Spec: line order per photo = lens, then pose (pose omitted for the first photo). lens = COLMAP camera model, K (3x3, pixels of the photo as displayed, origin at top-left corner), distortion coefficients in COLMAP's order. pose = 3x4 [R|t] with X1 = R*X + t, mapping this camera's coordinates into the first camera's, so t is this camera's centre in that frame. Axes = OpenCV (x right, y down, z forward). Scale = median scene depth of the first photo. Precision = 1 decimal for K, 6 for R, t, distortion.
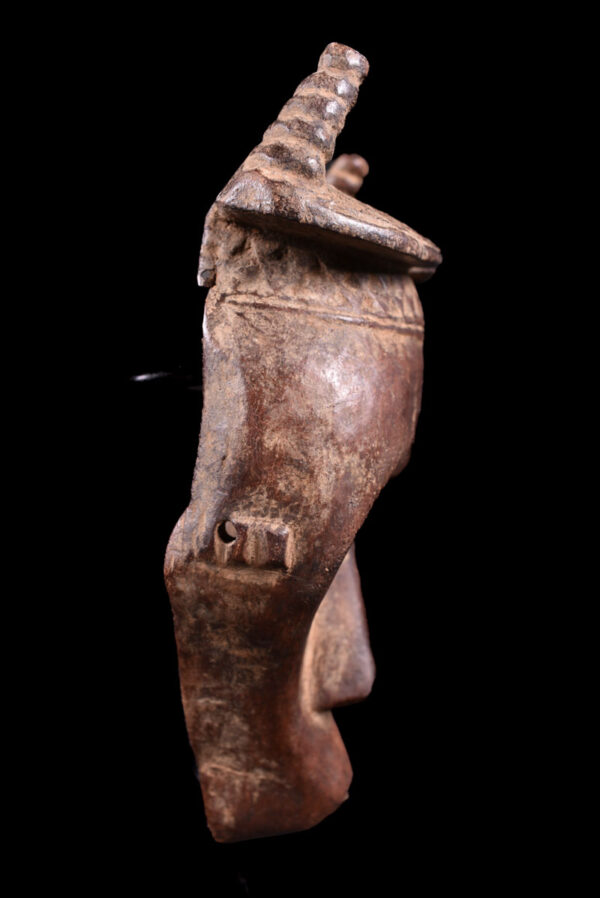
lens RADIAL K [[780.3, 0, 300.0], [0, 780.3, 449.0], [0, 0, 1]] dist [-0.099201, -0.001683]
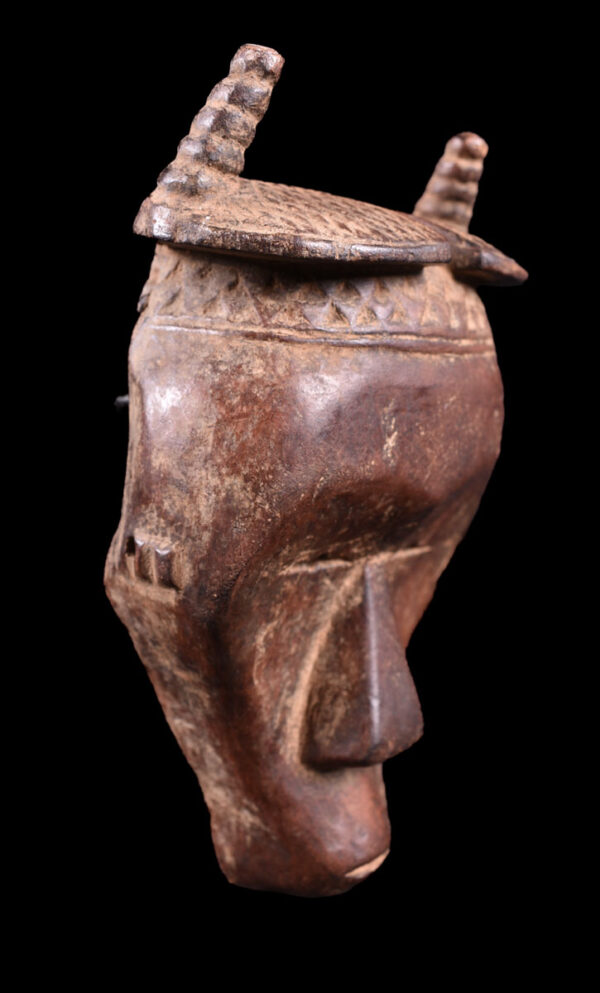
lens RADIAL K [[944.0, 0, 247.8], [0, 944.0, 499.2], [0, 0, 1]] dist [-0.099936, -0.001785]
pose [[0.799055, 0.043528, -0.599680, 0.775161], [-0.041670, 0.998987, 0.016989, 0.014319], [0.599812, 0.011413, 0.800060, 0.085065]]
